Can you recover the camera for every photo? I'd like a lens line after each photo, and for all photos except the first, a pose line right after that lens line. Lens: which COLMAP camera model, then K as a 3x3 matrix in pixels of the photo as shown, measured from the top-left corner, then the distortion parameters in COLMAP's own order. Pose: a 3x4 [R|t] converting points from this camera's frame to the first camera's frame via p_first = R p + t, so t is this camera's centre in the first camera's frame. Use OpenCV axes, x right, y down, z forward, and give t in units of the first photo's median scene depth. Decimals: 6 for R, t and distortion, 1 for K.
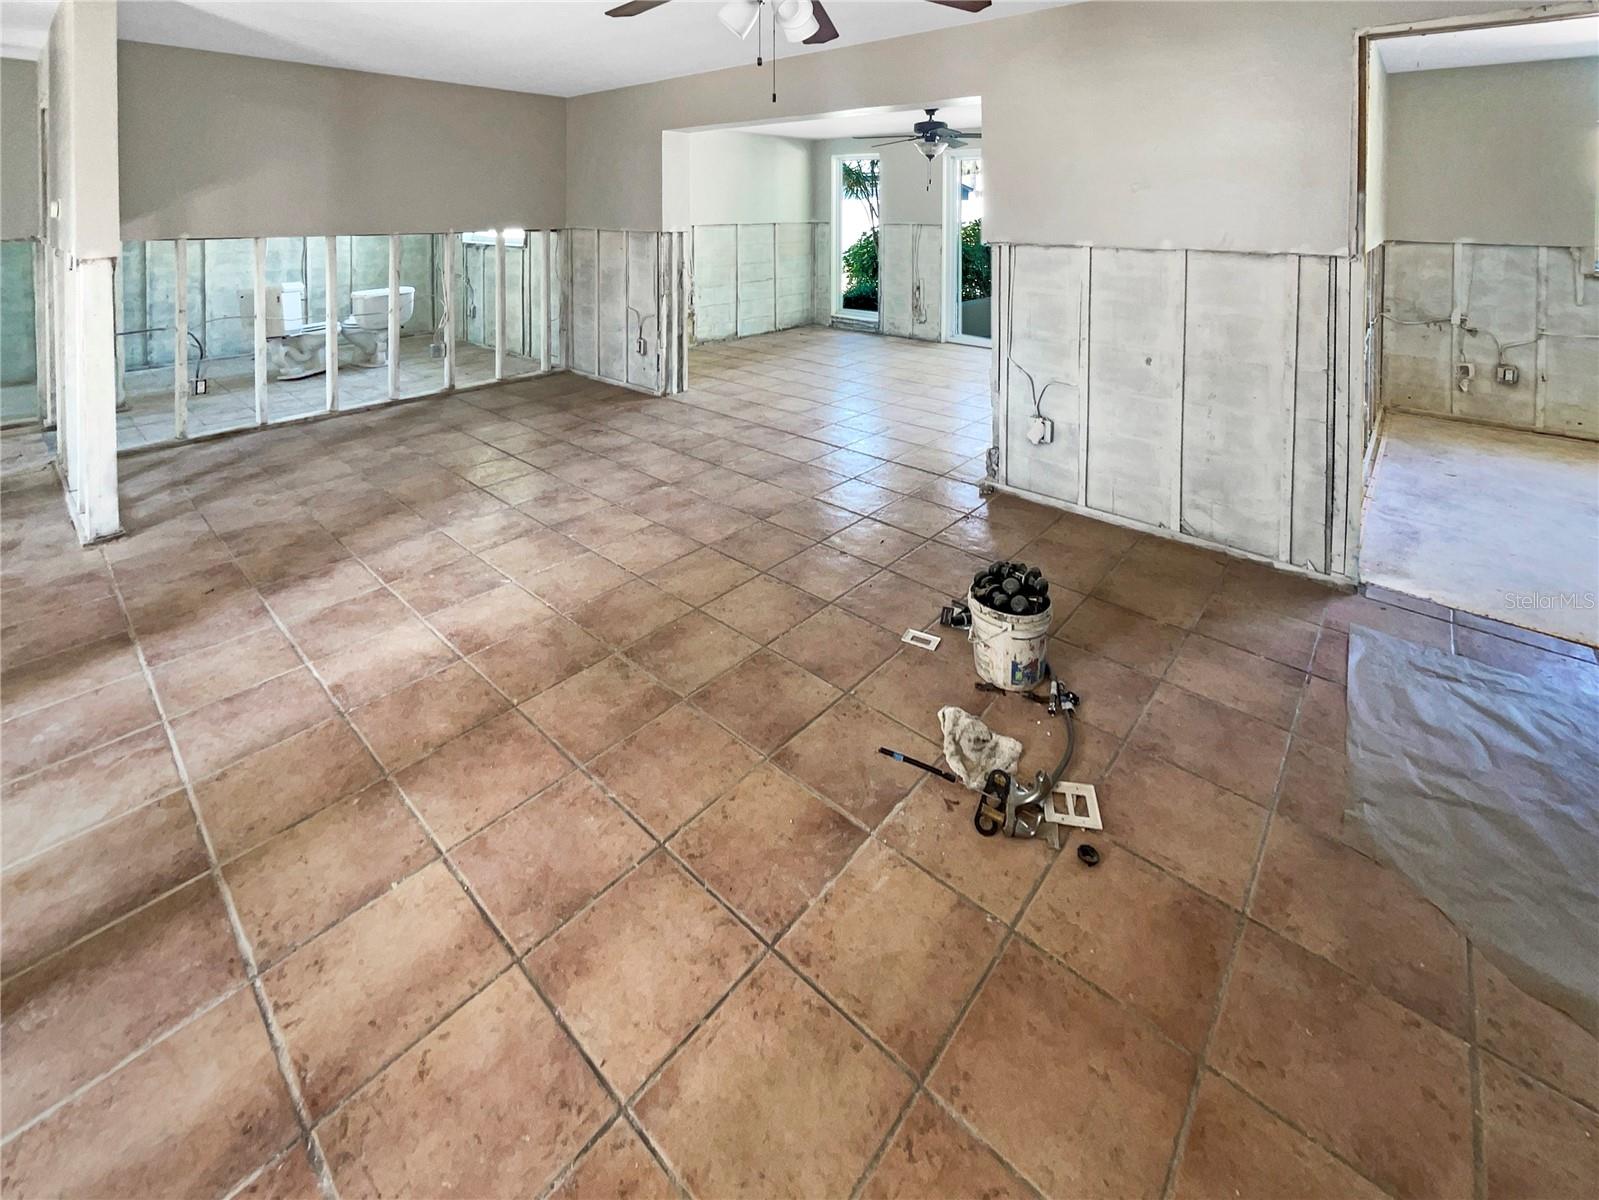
lens RADIAL K [[650.3, 0, 796.1], [0, 650.3, 533.5], [0, 0, 1]] dist [-0.001967, 0.004627]
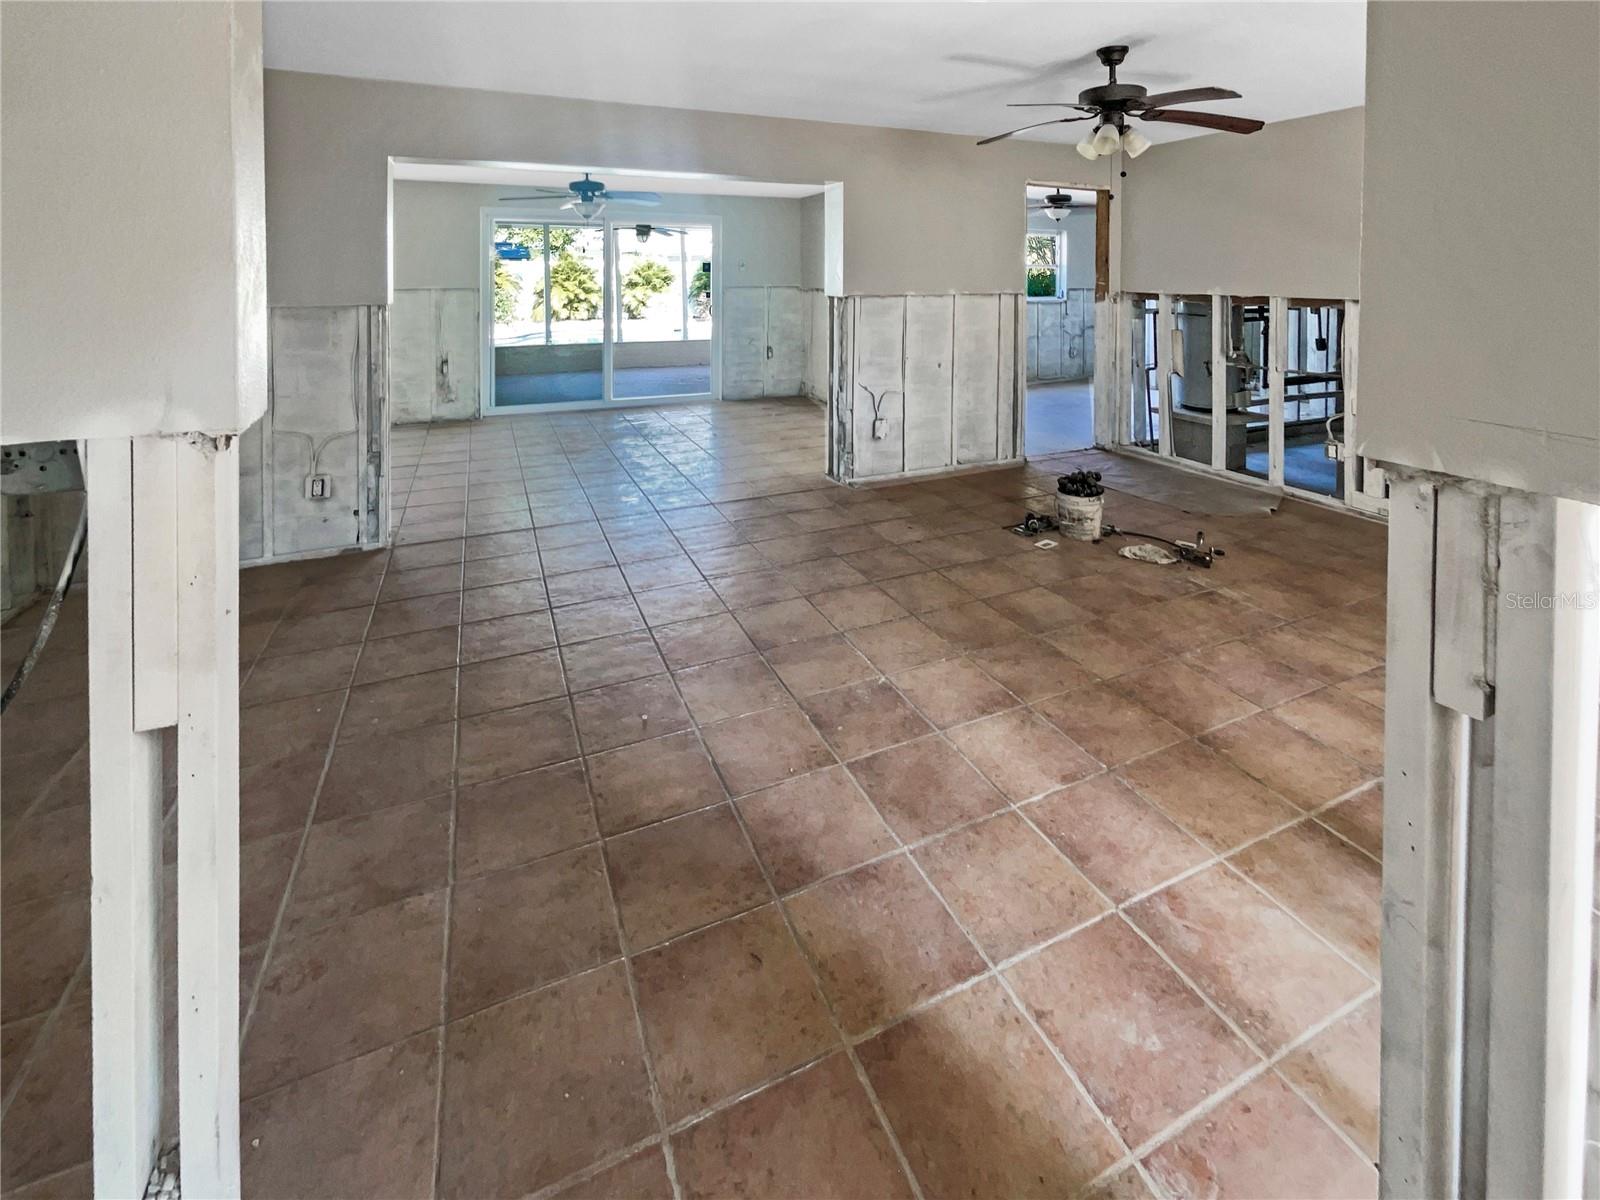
lens RADIAL K [[641.6, 0, 800.0], [0, 641.6, 600.0], [0, 0, 1]] dist [-0.002099, -0.000190]
pose [[0.410708, -0.414409, 0.812148, -1.265423], [0.407970, 0.880124, 0.242782, -0.312358], [-0.815402, 0.231619, 0.530540, 0.638714]]
